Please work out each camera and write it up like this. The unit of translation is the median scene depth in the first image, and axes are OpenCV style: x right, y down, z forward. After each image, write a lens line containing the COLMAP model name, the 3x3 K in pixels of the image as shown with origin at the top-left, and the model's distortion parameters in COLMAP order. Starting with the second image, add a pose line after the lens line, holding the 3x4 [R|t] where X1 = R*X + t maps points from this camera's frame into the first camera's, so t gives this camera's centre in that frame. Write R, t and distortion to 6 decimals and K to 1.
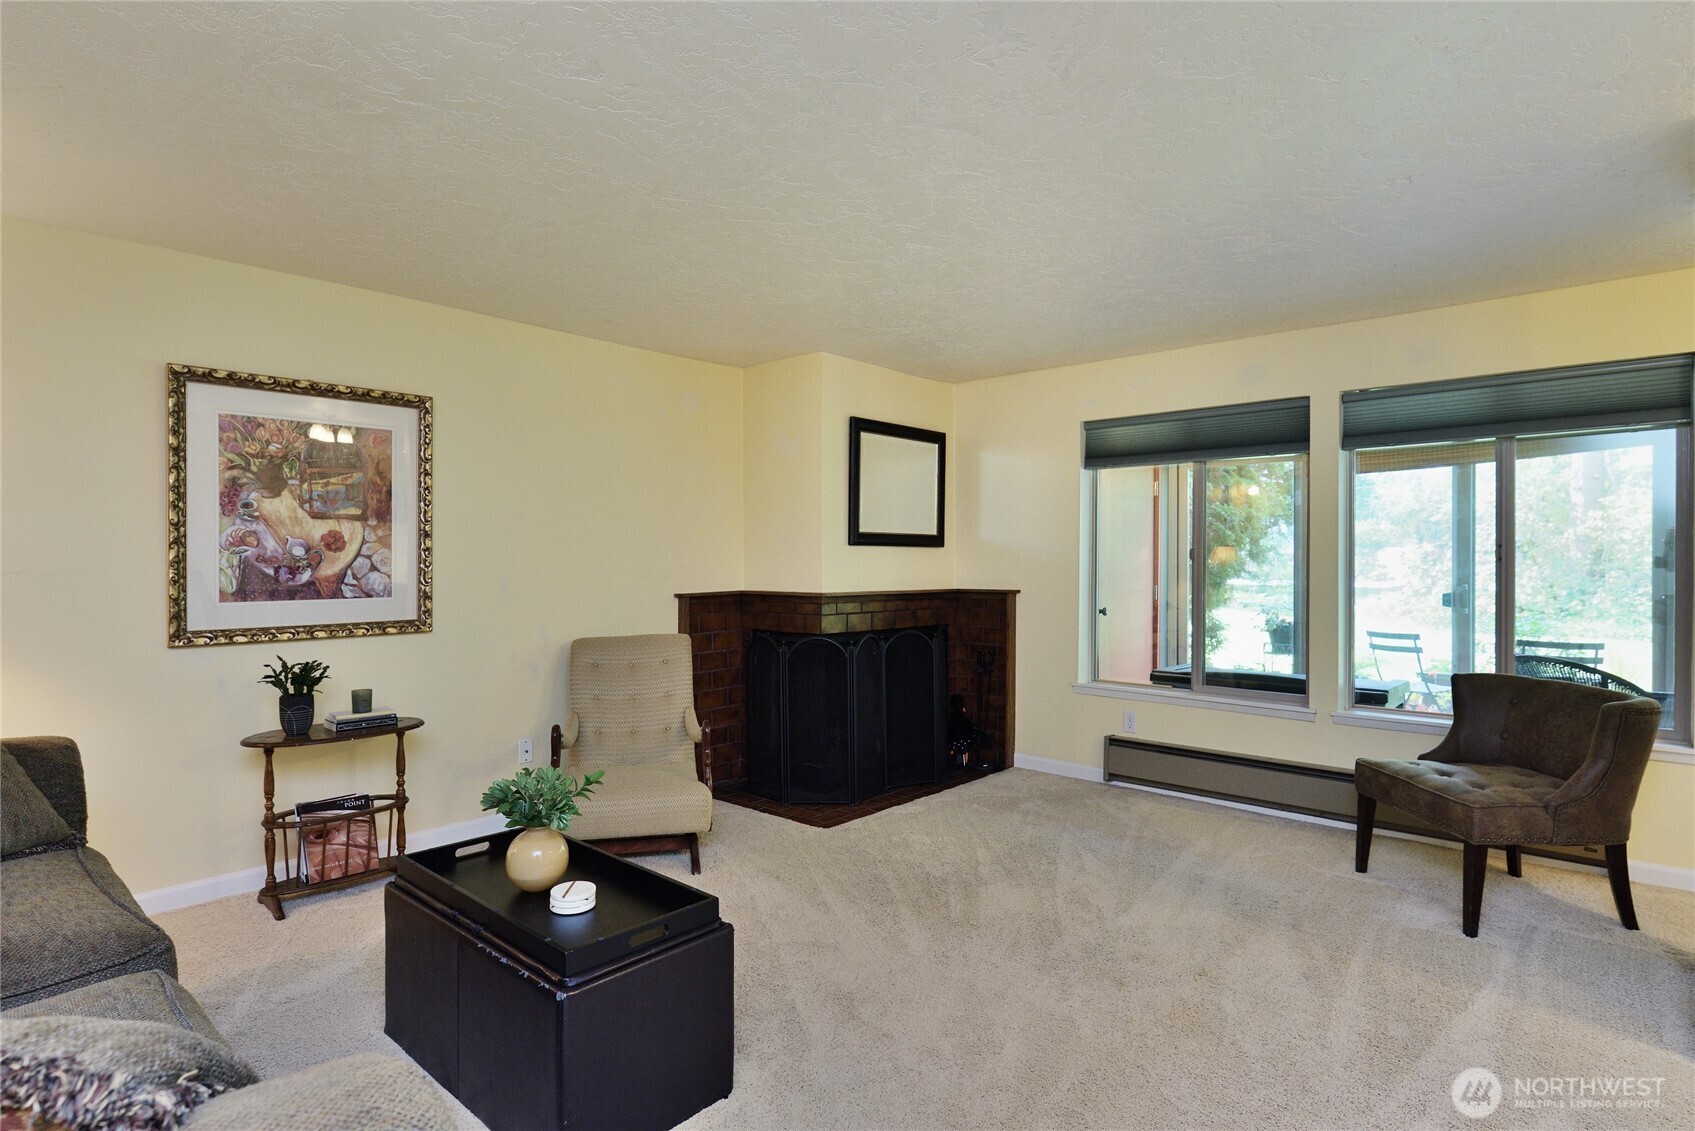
lens RADIAL K [[878.1, 0, 847.5], [0, 878.1, 565.5], [0, 0, 1]] dist [0.000843, 0.000185]
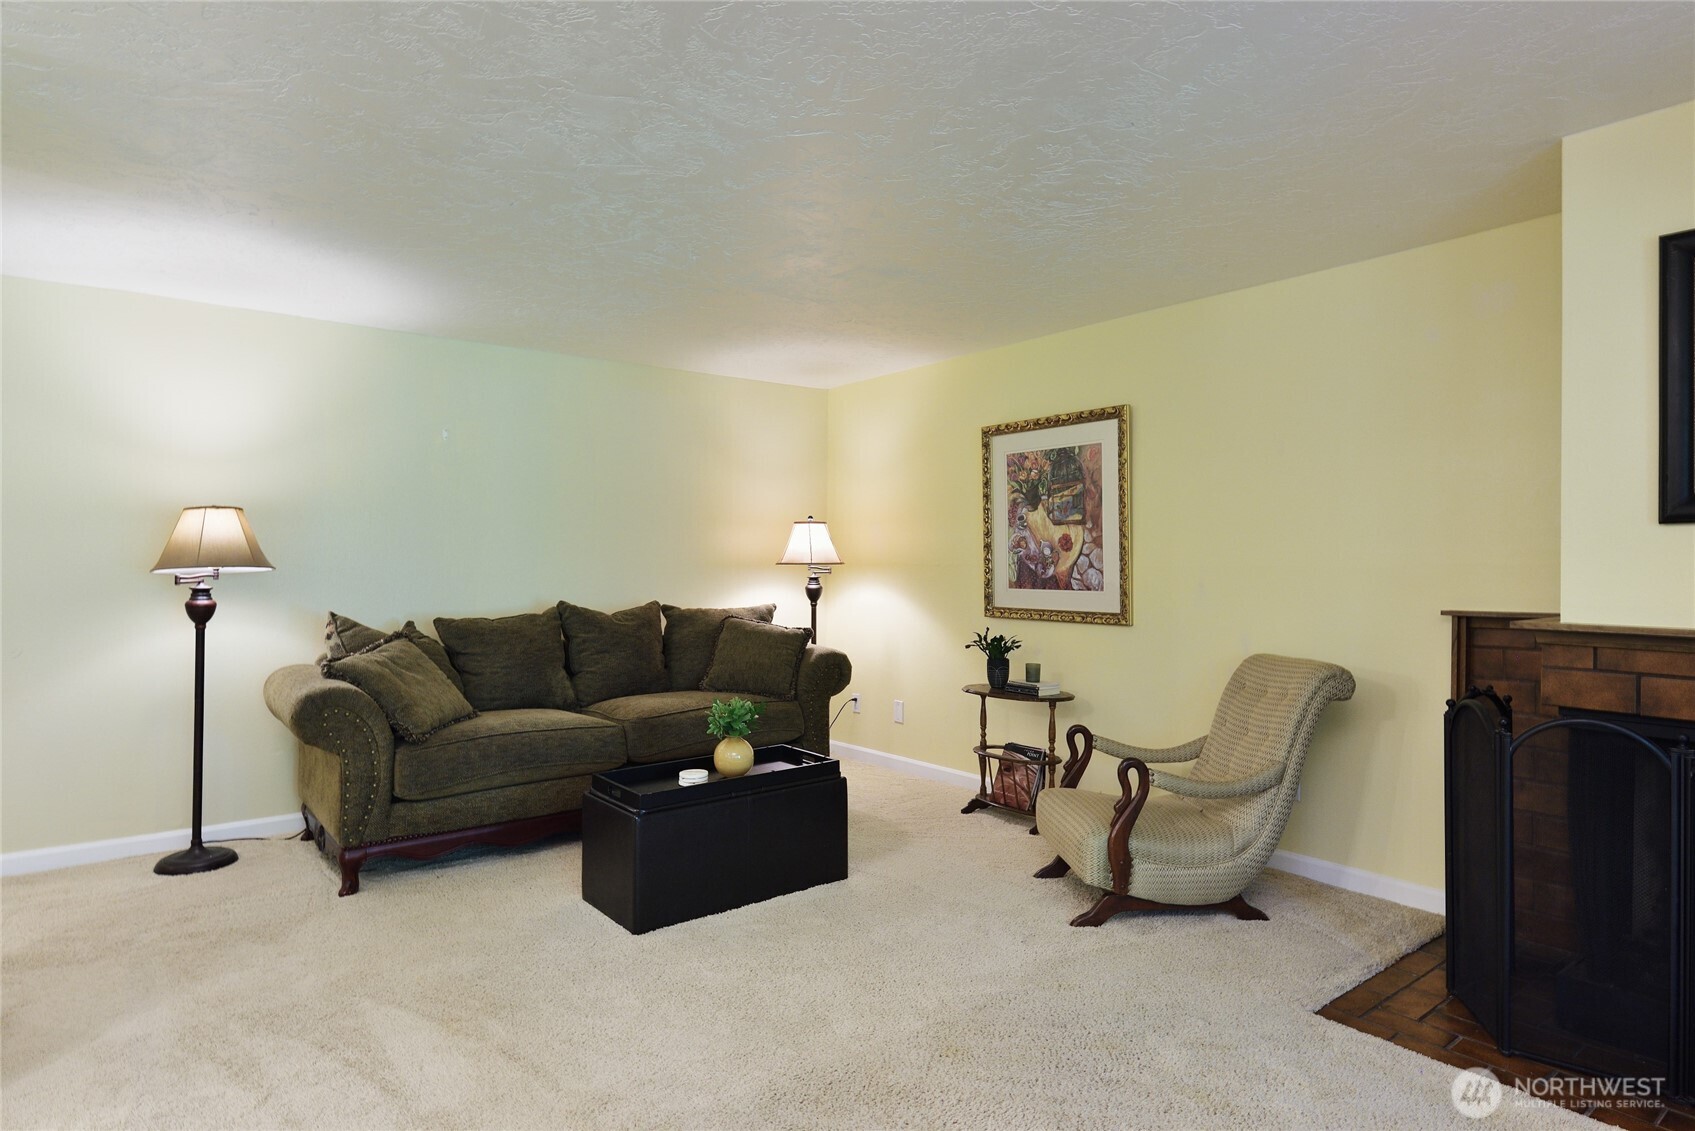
lens RADIAL K [[941.4, 0, 847.5], [0, 941.4, 565.5], [0, 0, 1]] dist [0.002555, 0.001077]
pose [[-0.175514, 0.005269, -0.984463, 0.767331], [-0.008898, 0.999936, 0.006938, -0.002490], [0.984437, 0.009977, -0.175456, 0.946223]]
